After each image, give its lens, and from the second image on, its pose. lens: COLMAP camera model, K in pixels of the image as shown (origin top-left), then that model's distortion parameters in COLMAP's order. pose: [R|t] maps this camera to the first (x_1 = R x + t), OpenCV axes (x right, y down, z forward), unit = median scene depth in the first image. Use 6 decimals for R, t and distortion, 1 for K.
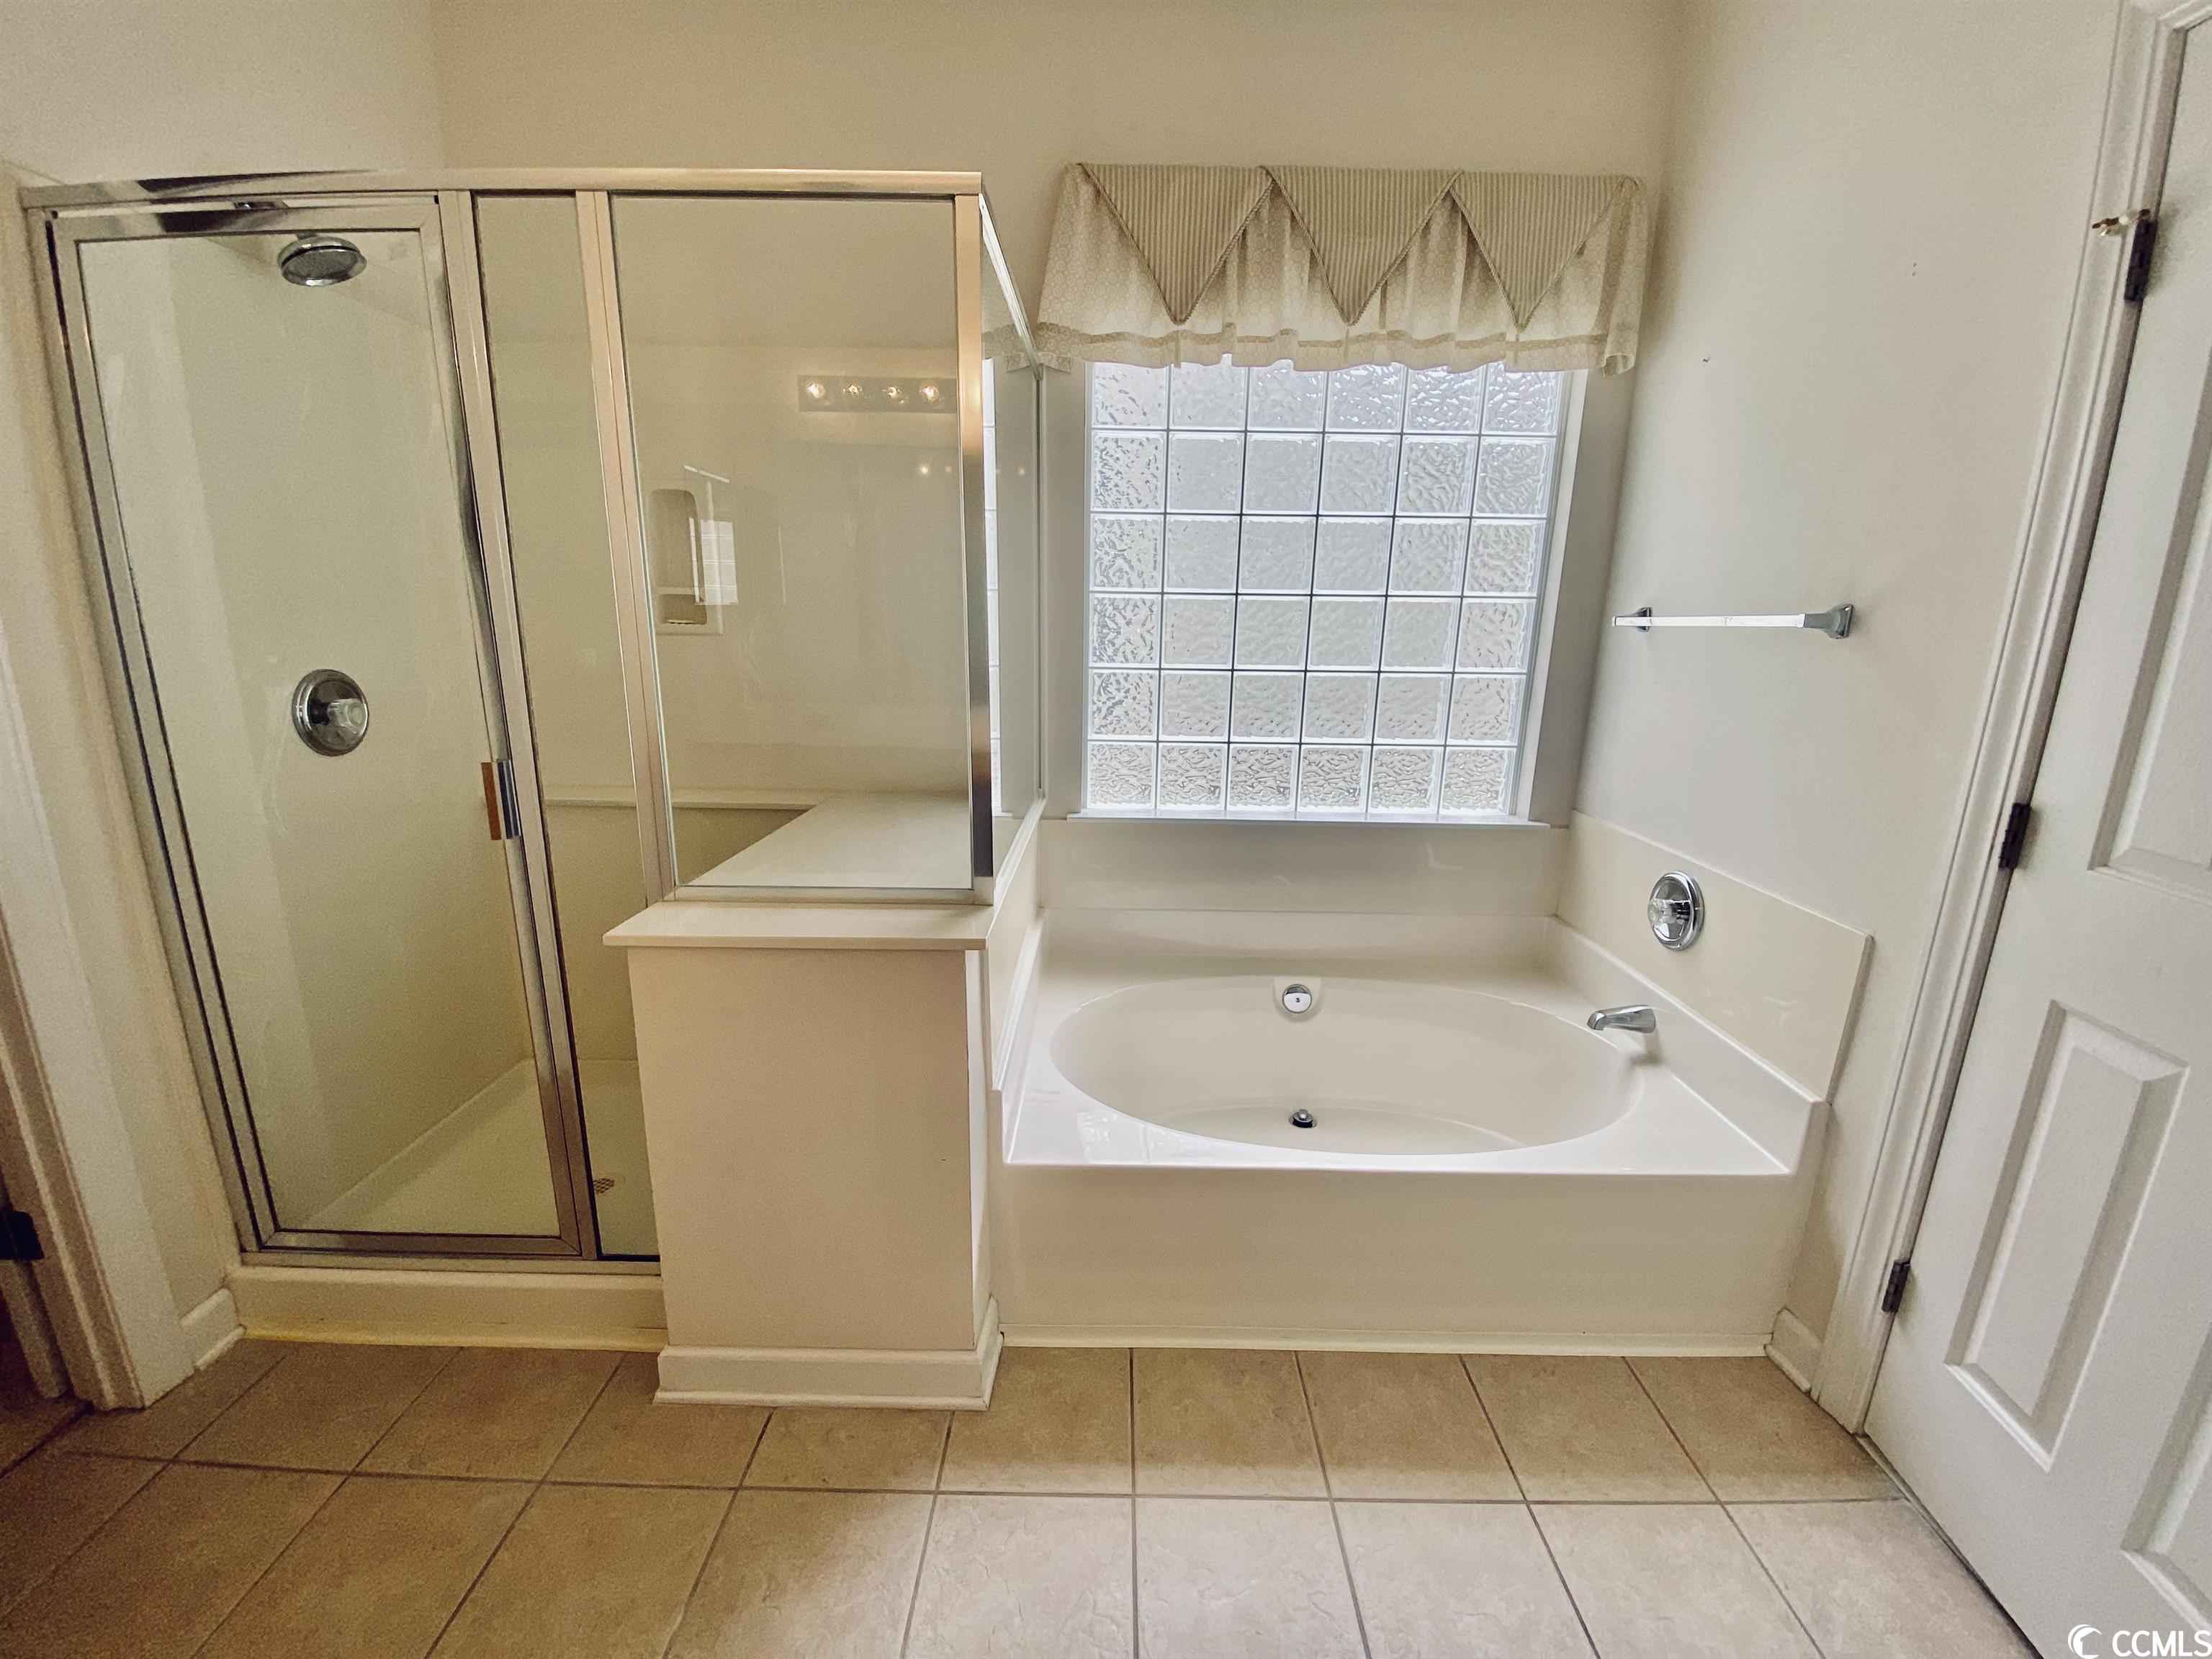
lens RADIAL K [[918.2, 0, 1105.9], [0, 918.2, 832.0], [0, 0, 1]] dist [-0.000451, -0.005477]
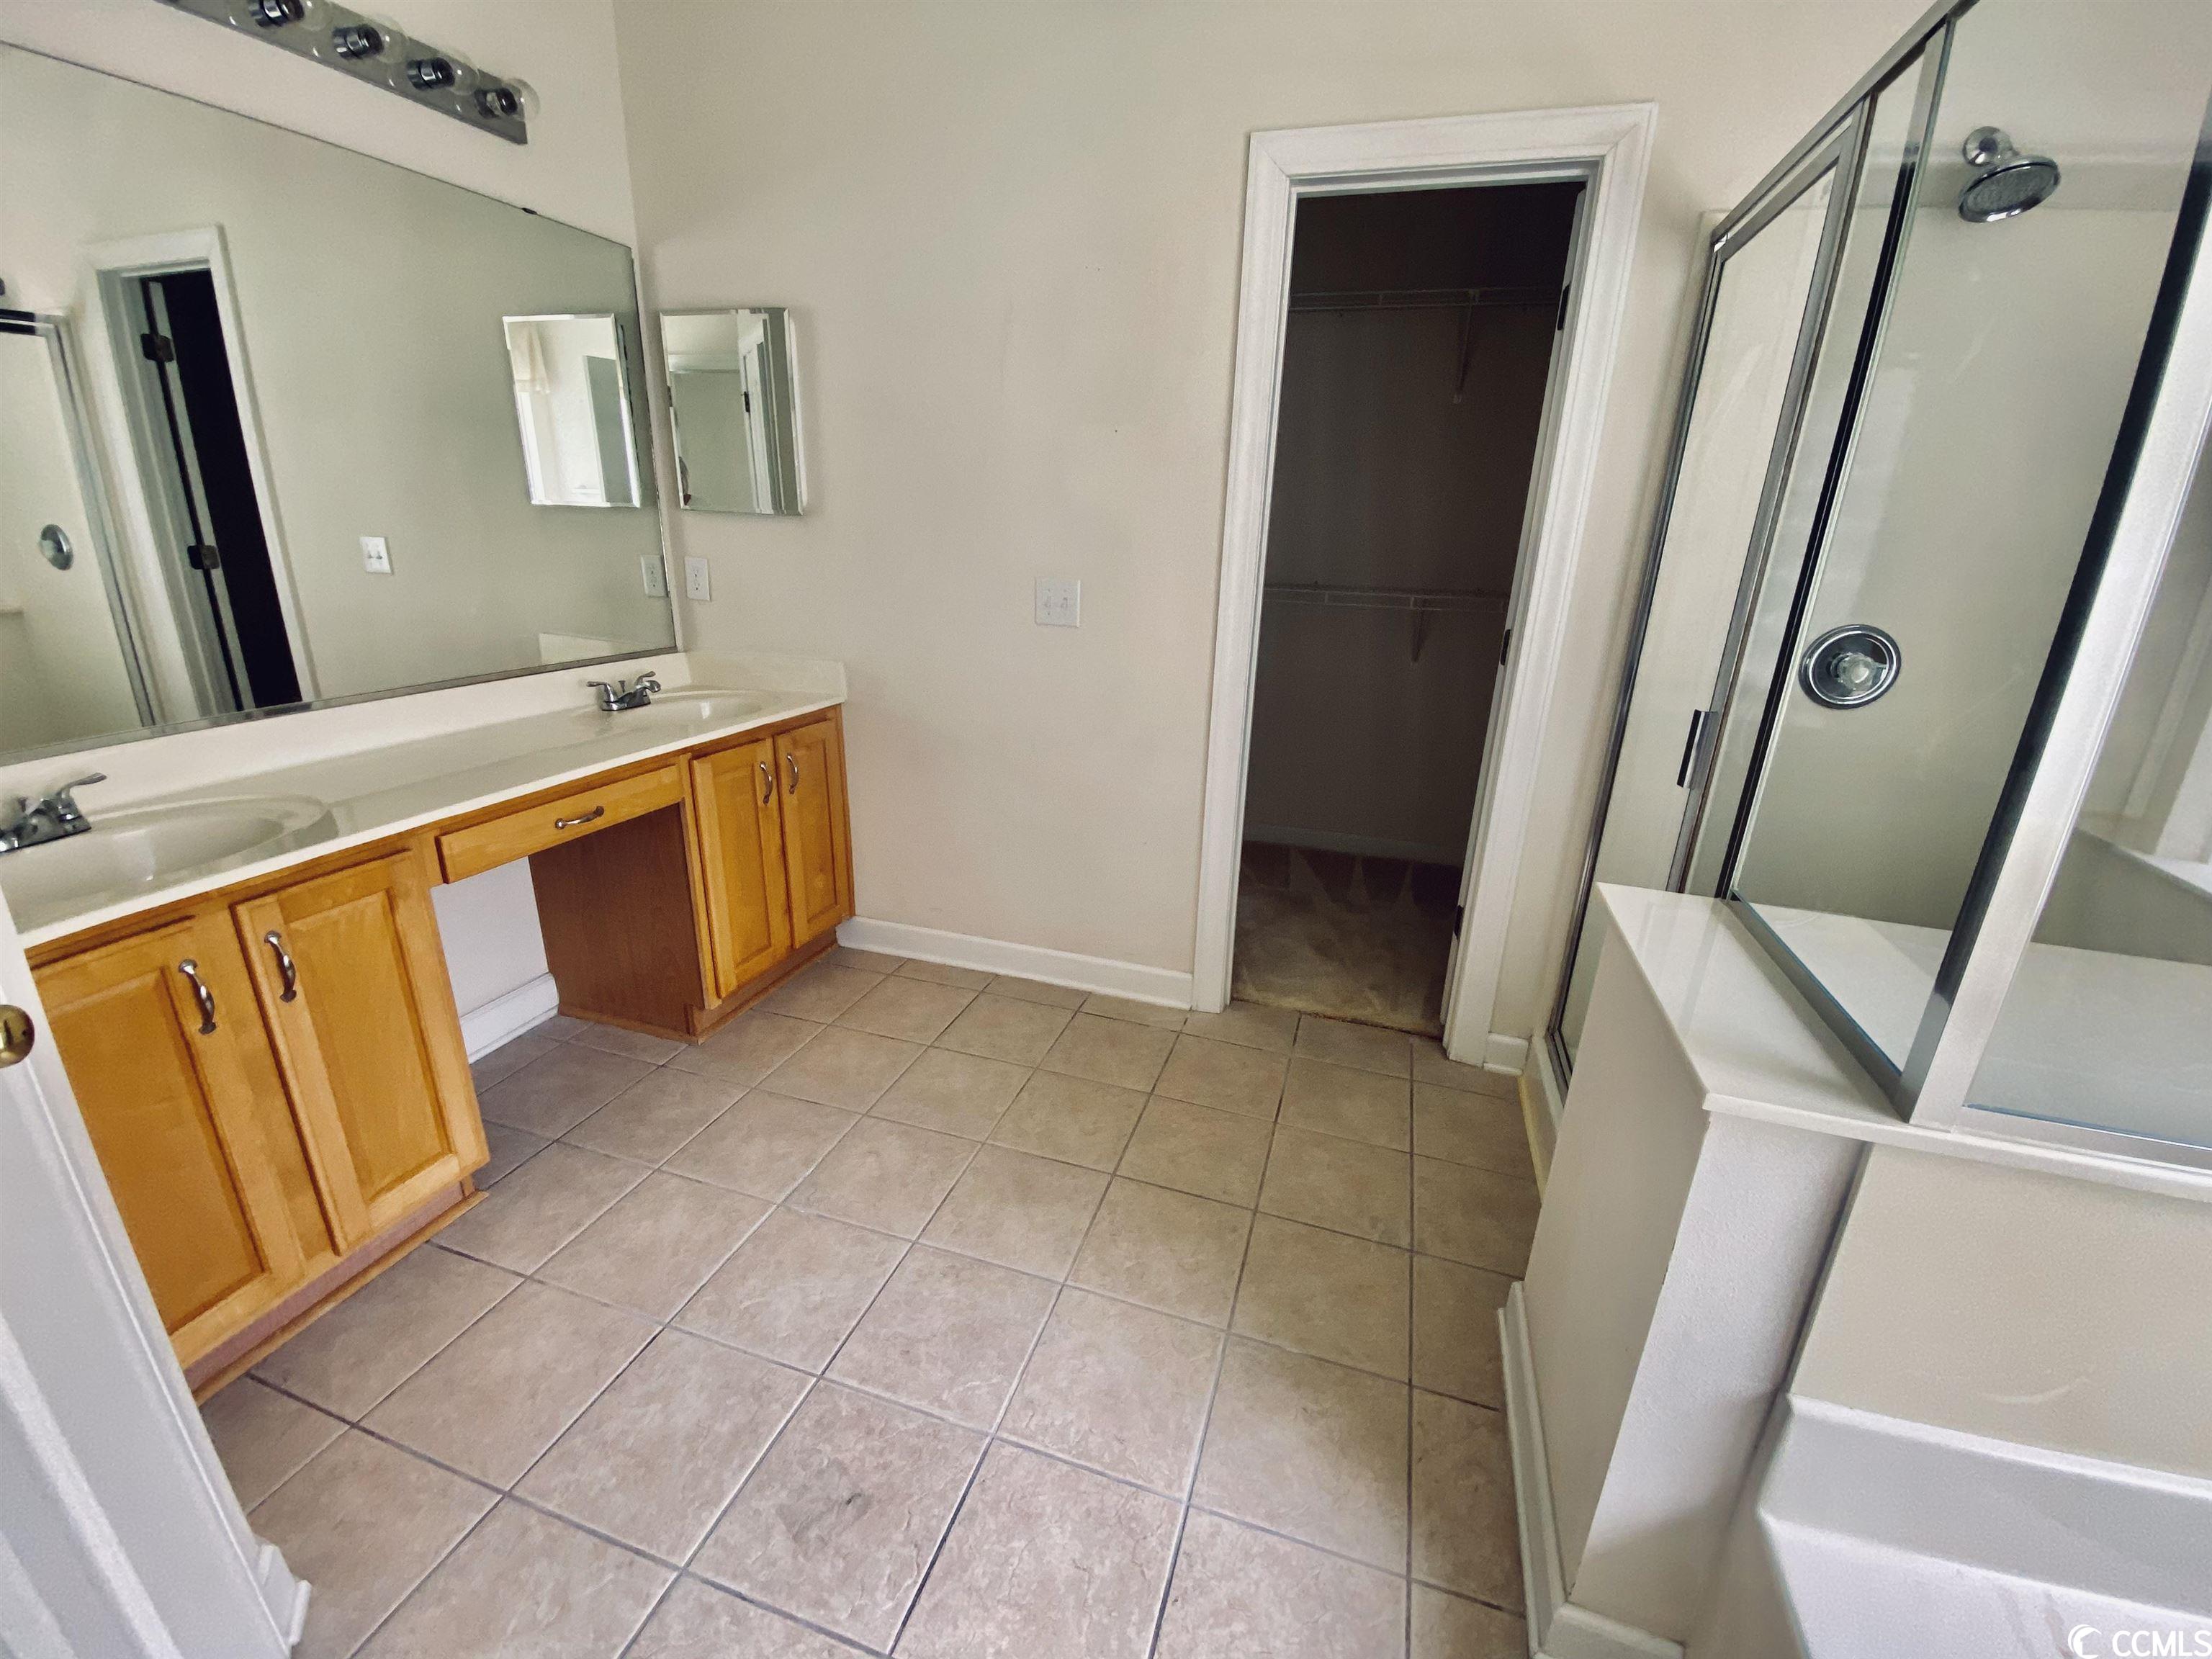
lens RADIAL K [[904.9, 0, 1124.9], [0, 904.9, 829.7], [0, 0, 1]] dist [0.001177, -0.006736]
pose [[-0.290890, 0.277413, -0.915655, 0.435476], [-0.262947, 0.897007, 0.355298, -0.137879], [0.919914, 0.344121, -0.187986, 0.603229]]
